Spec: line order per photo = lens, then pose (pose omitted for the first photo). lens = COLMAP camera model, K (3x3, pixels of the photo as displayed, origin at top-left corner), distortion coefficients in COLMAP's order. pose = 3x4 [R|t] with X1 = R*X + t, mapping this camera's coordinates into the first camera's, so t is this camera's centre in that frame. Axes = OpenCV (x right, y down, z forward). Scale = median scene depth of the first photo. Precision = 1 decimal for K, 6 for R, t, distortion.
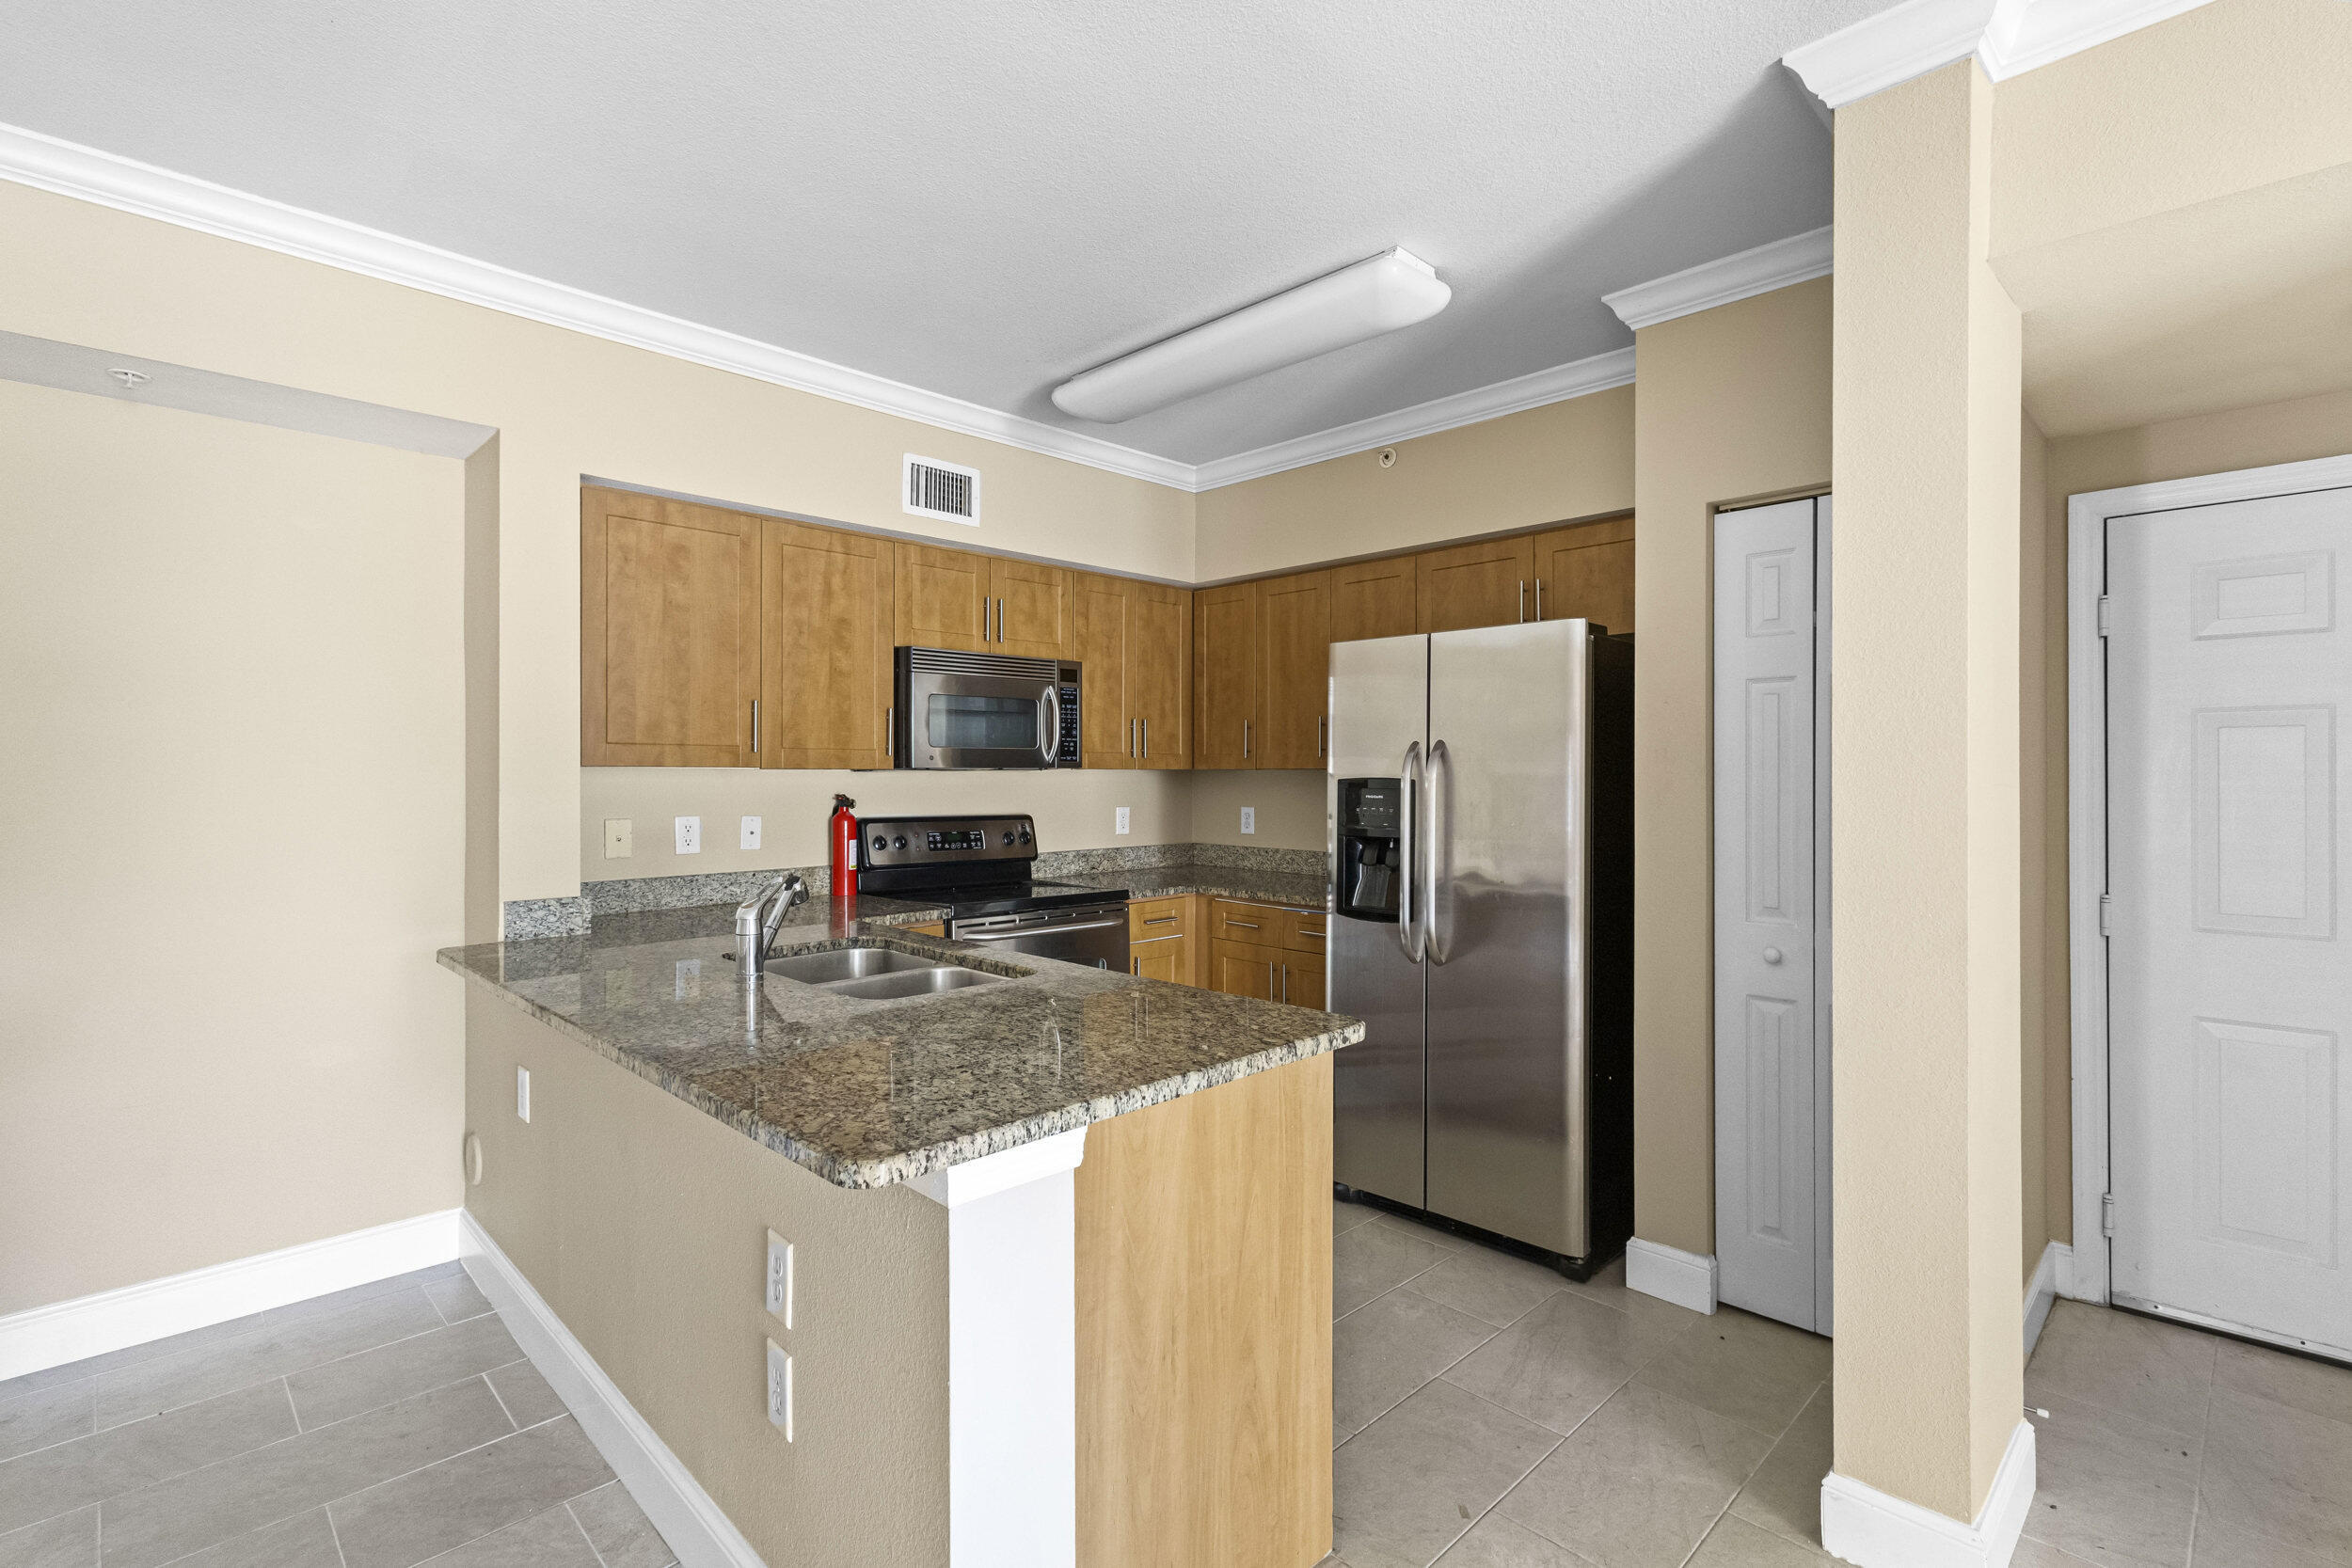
lens RADIAL K [[1077.6, 0, 1179.8], [0, 1077.6, 773.1], [0, 0, 1]] dist [0.009216, -0.003520]
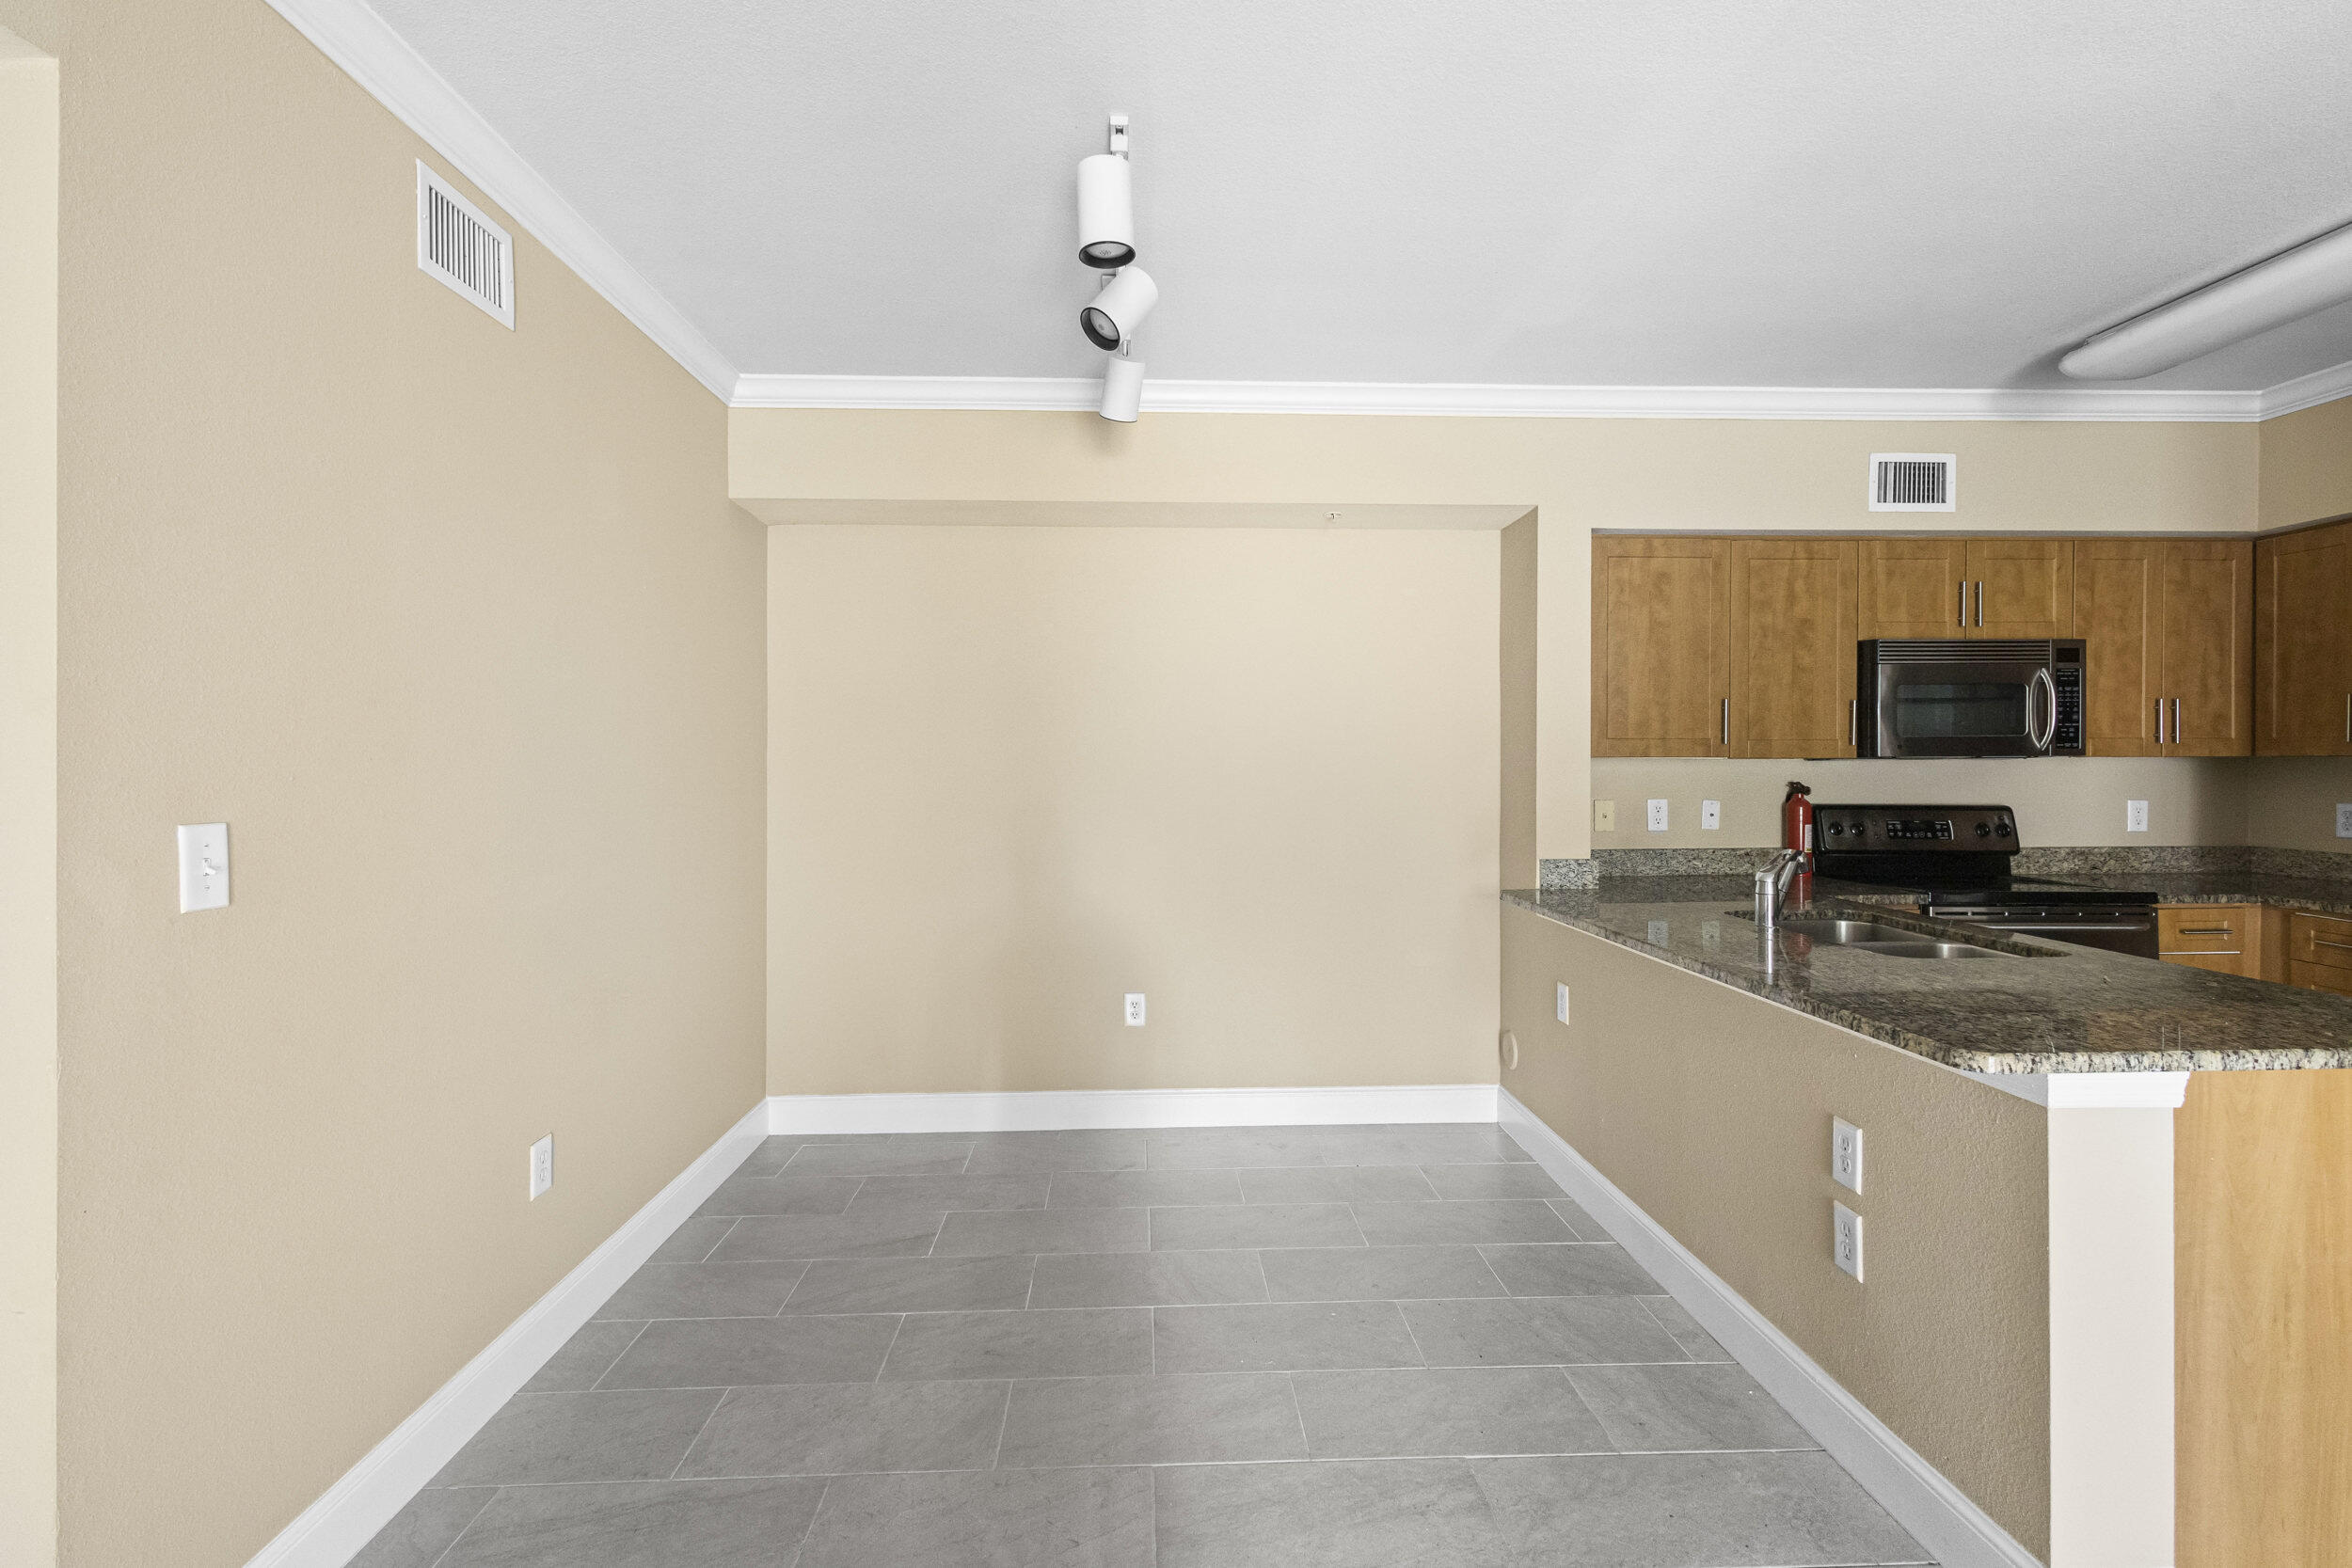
lens RADIAL K [[1077.6, 0, 1179.8], [0, 1077.6, 773.1], [0, 0, 1]] dist [0.009216, -0.003520]
pose [[0.734749, 0.003430, -0.678330, -0.037732], [0.002834, 0.999963, 0.008126, 0.000434], [0.678333, -0.007893, 0.734712, -0.220156]]
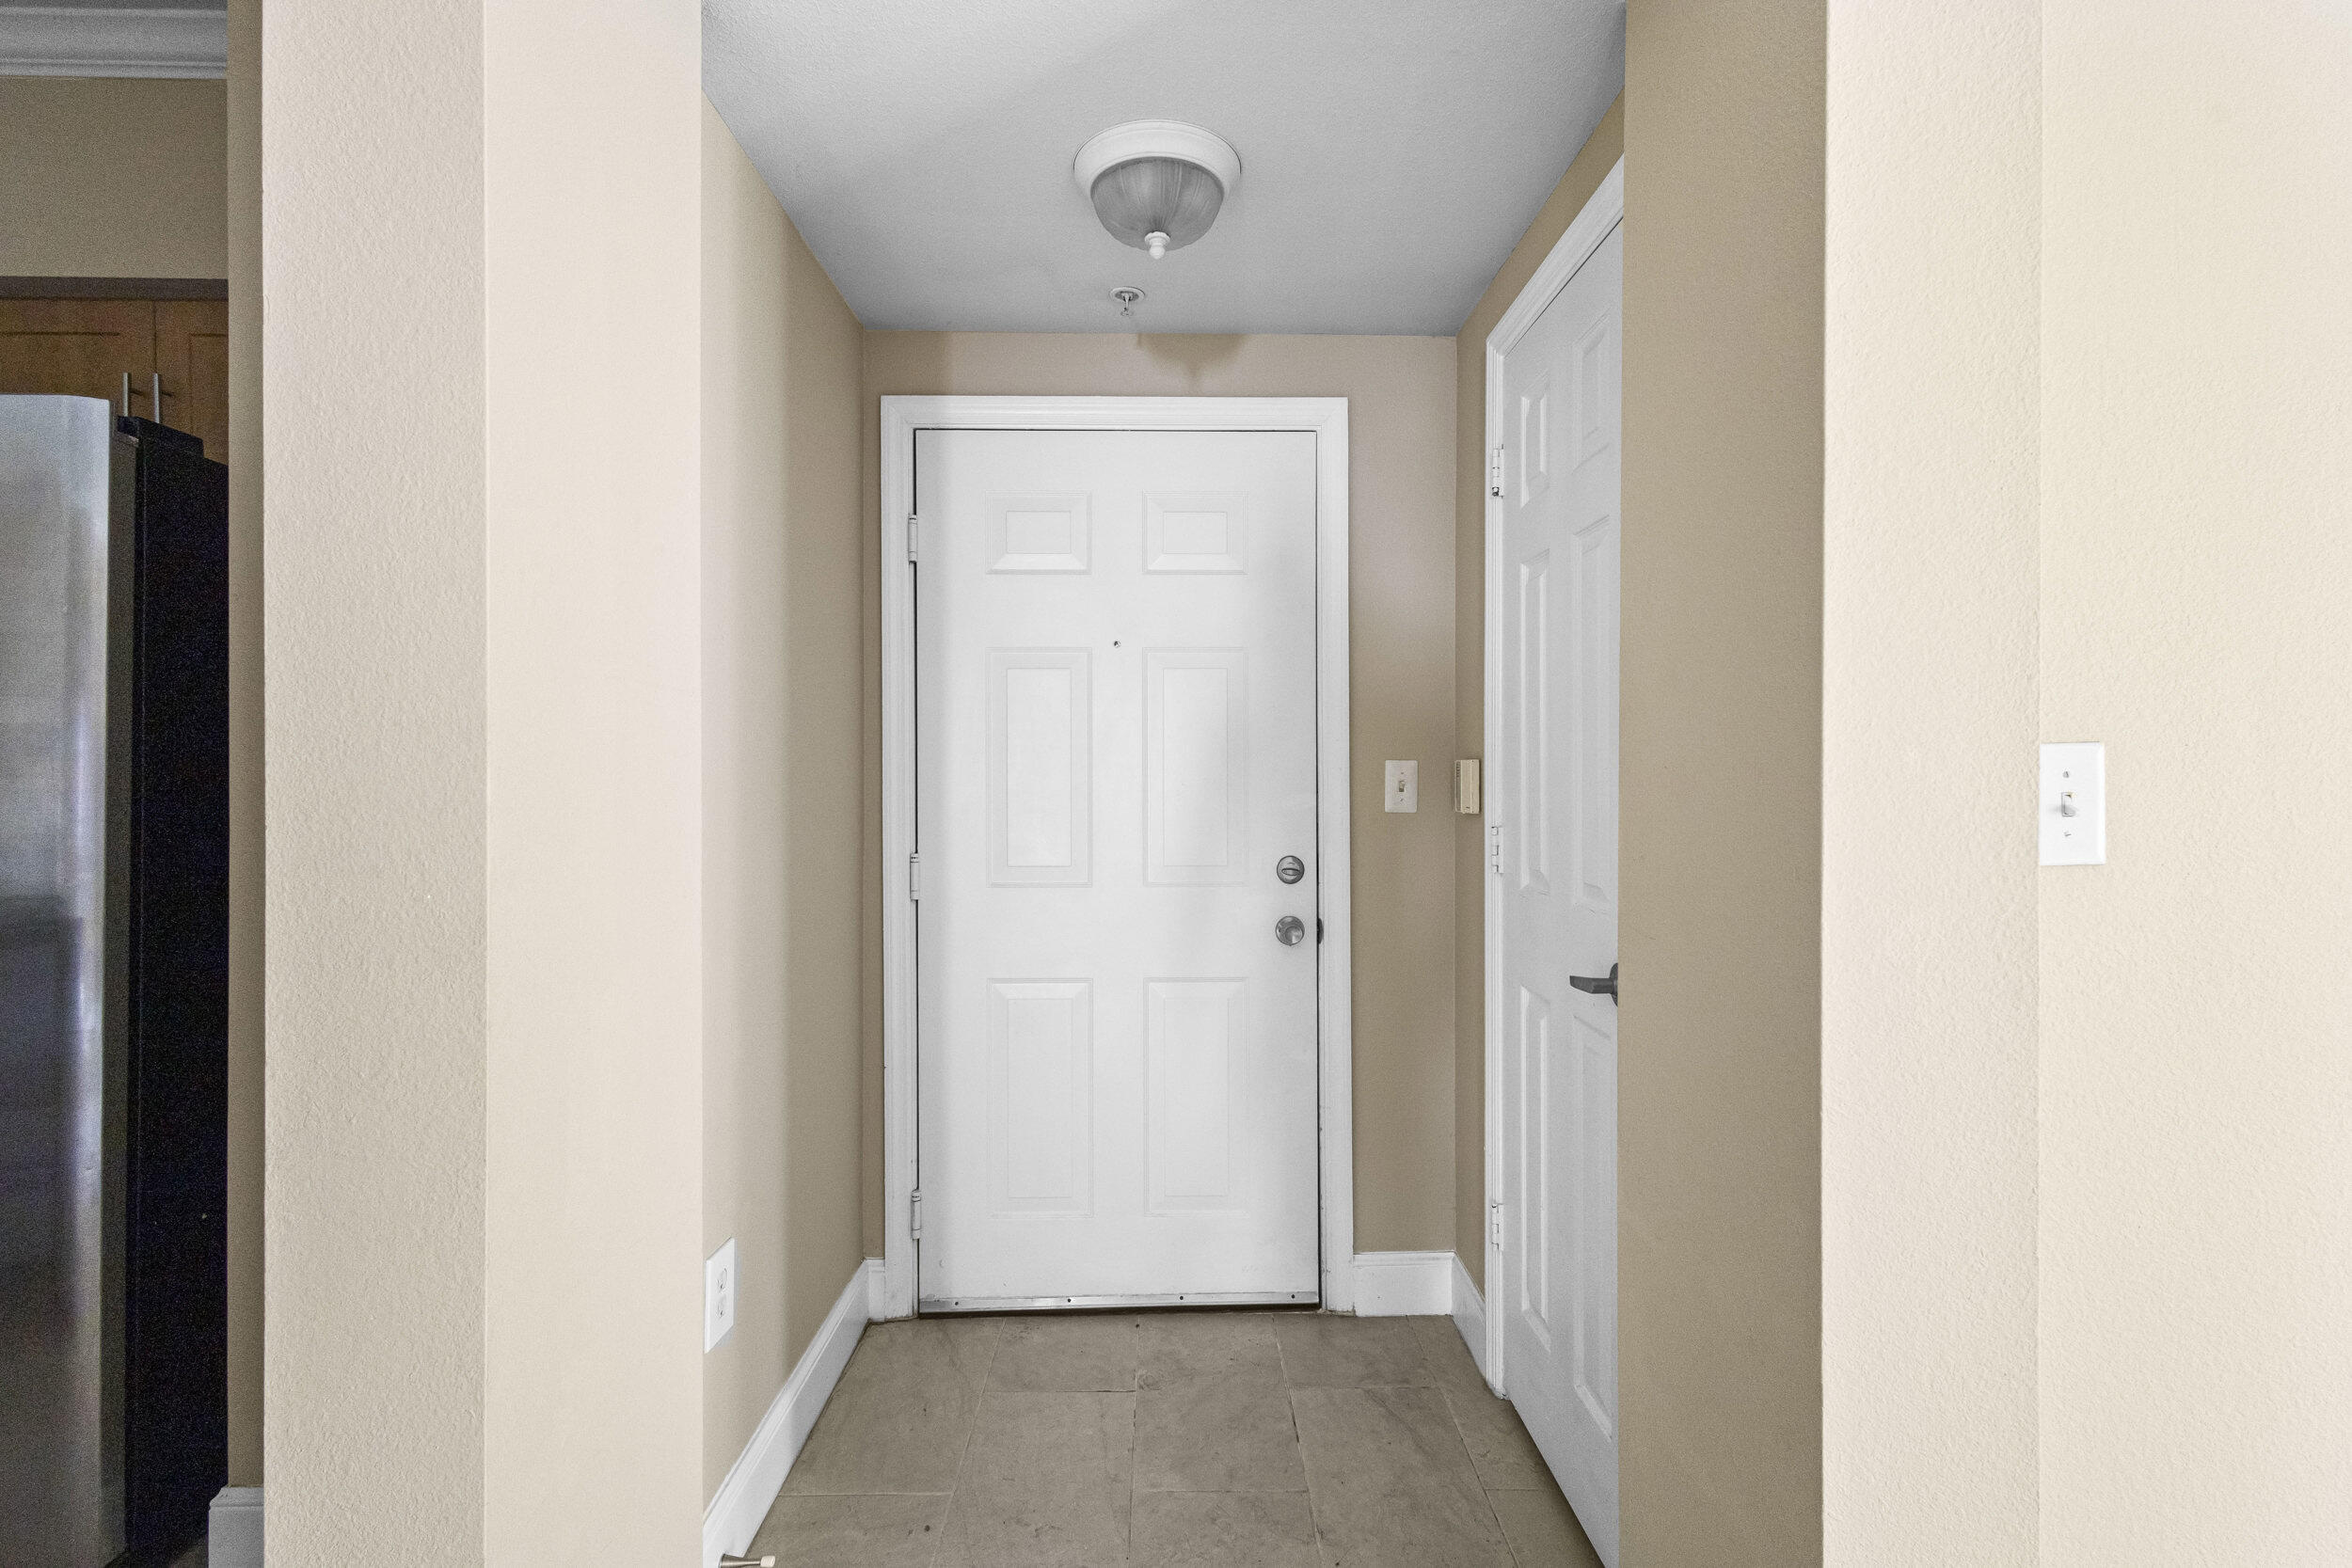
lens RADIAL K [[1086.8, 0, 1173.7], [0, 1086.8, 793.1], [0, 0, 1]] dist [0.009492, -0.001377]
pose [[0.692037, -0.014958, 0.721707, 0.282439], [0.000082, 0.999787, 0.020642, 0.034646], [-0.721862, -0.014225, 0.691891, 0.182521]]
